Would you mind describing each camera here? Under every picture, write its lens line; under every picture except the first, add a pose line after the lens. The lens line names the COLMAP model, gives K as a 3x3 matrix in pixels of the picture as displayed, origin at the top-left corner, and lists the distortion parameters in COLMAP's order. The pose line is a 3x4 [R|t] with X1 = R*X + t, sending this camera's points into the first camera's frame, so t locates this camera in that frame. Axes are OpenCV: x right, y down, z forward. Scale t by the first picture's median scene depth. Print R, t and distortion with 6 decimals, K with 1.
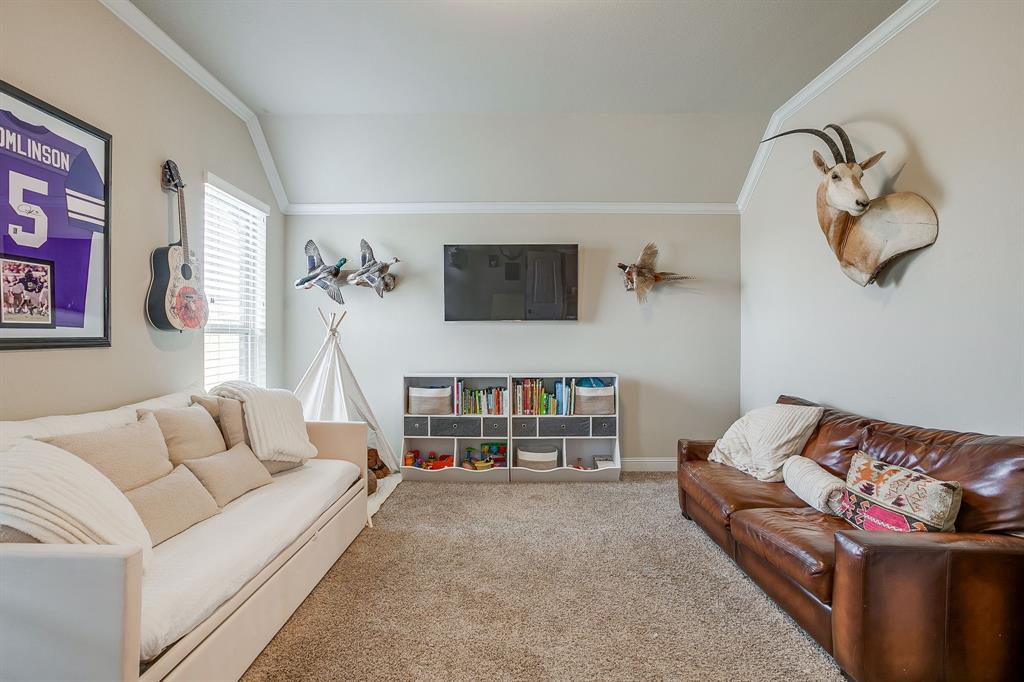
lens RADIAL K [[494.8, 0, 514.1], [0, 494.8, 340.0], [0, 0, 1]] dist [-0.039215, 0.020760]
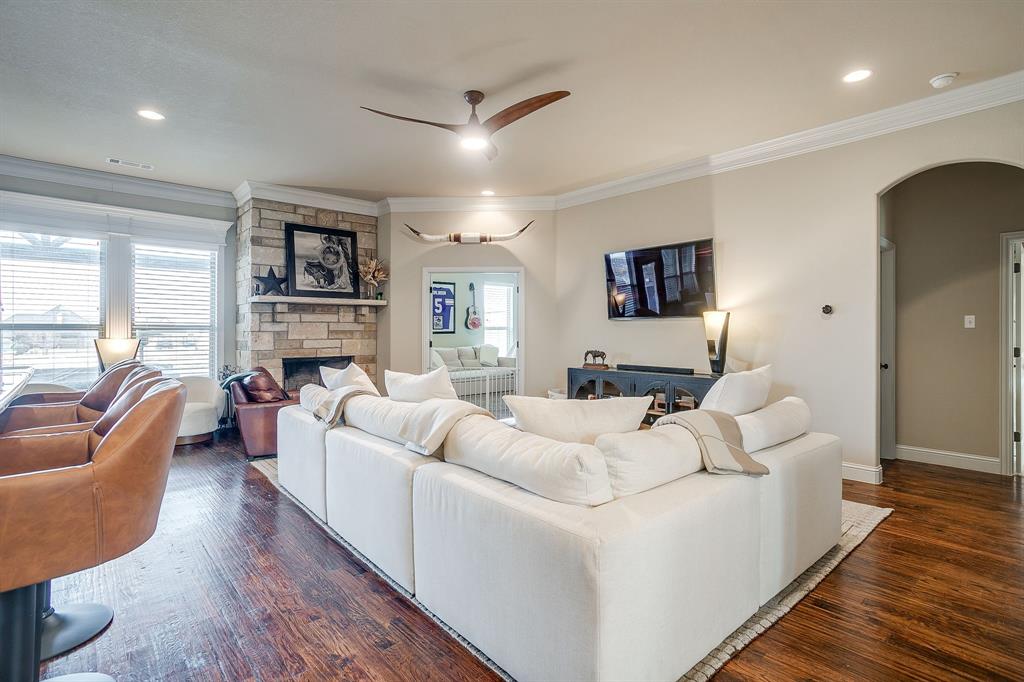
lens RADIAL K [[494.8, 0, 515.0], [0, 494.8, 330.1], [0, 0, 1]] dist [-0.039215, 0.020760]
pose [[0.655489, 0.000140, -0.755205, 2.829781], [-0.000404, 1.000000, -0.000165, -0.015385], [0.755205, 0.000414, 0.655489, -1.456311]]
